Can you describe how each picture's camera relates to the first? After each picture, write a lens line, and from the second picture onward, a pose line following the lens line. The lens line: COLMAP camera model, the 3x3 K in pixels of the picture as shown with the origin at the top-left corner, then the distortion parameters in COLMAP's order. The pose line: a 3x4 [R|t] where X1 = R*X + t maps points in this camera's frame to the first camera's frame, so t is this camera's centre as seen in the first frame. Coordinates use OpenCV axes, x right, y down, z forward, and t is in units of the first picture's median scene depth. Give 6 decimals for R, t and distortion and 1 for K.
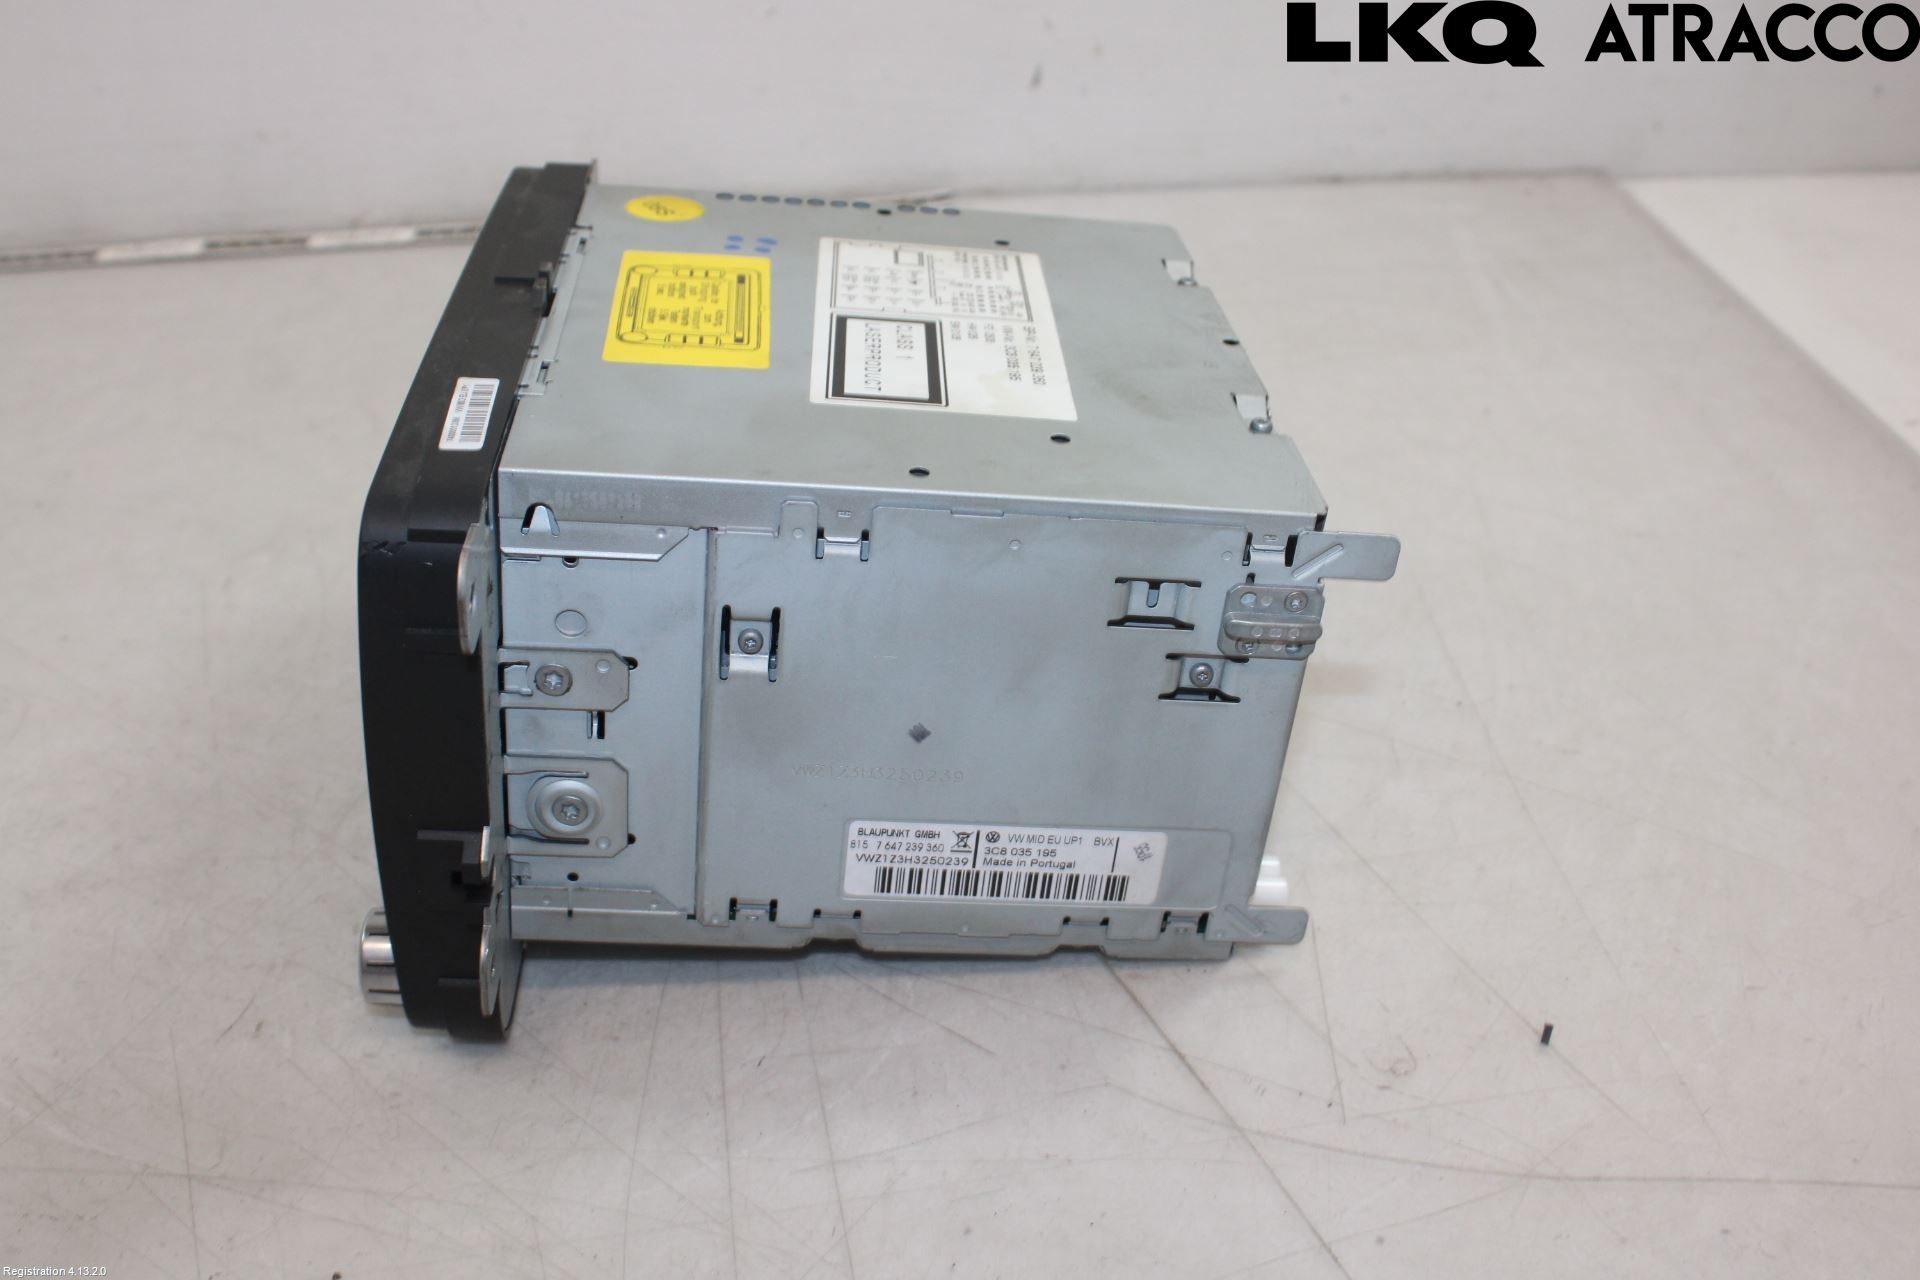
lens RADIAL K [[1939.5, 0, 960.0], [0, 1939.5, 640.0], [0, 0, 1]] dist [-0.176324, 0.176875]
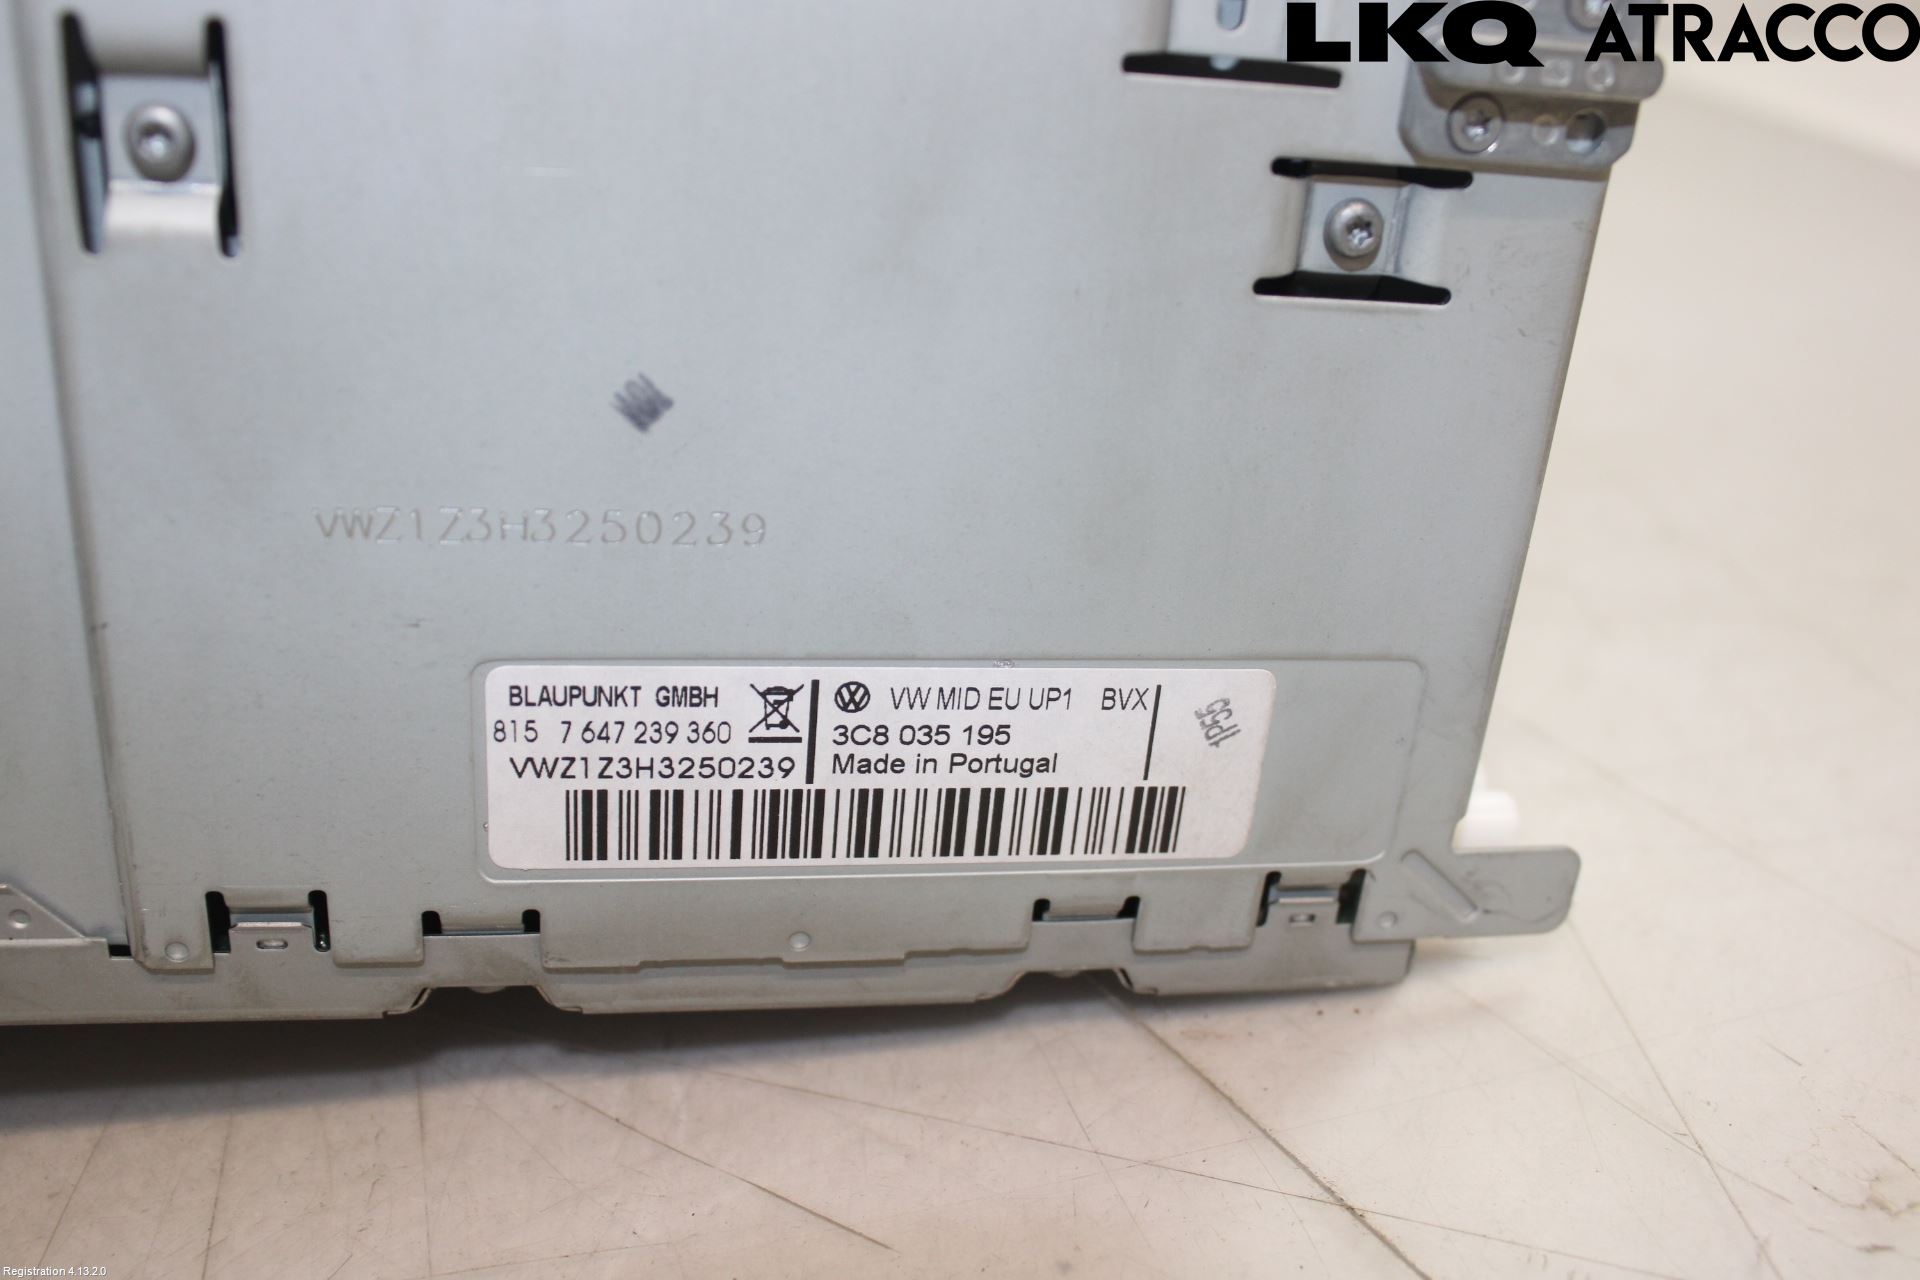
lens RADIAL K [[1939.5, 0, 960.0], [0, 1939.5, 640.0], [0, 0, 1]] dist [-0.176324, 0.176875]
pose [[0.995124, -0.056604, 0.080771, 0.007358], [0.062823, 0.995076, -0.076657, 0.120926], [-0.076034, 0.081357, 0.993781, 0.592873]]
